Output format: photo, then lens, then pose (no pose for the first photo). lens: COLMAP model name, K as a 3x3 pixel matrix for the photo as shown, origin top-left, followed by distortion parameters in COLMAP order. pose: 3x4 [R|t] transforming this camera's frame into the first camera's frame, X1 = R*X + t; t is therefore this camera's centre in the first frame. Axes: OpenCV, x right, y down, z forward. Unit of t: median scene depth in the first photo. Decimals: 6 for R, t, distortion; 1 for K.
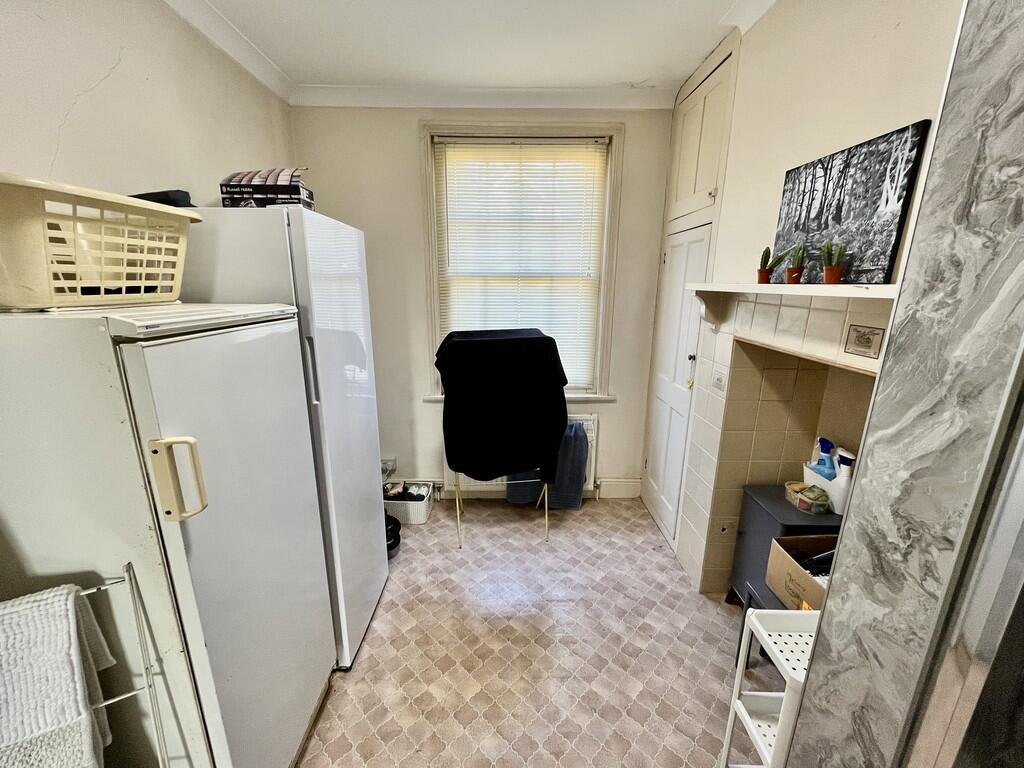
lens RADIAL K [[410.3, 0, 511.0], [0, 410.3, 385.3], [0, 0, 1]] dist [-0.001112, -0.001019]
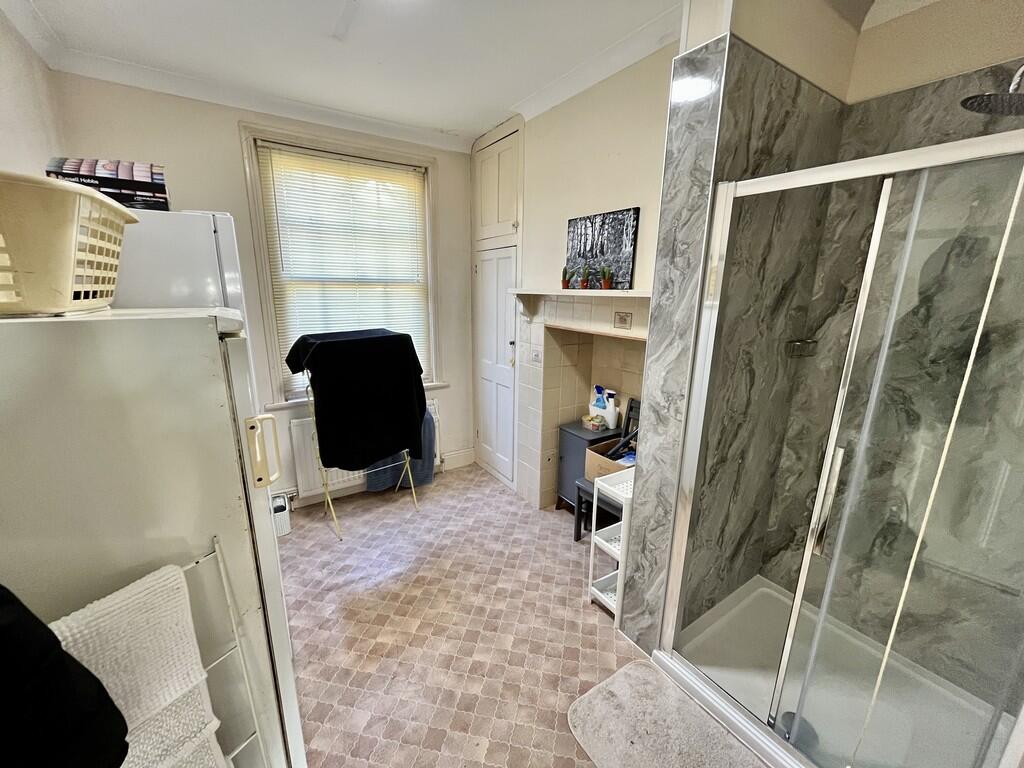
lens RADIAL K [[410.3, 0, 509.5], [0, 410.3, 386.4], [0, 0, 1]] dist [-0.001112, -0.001019]
pose [[0.842331, -0.122006, 0.524970, -0.352183], [0.126435, 0.991591, 0.027584, 0.043368], [-0.523921, 0.043140, 0.850673, -0.176238]]
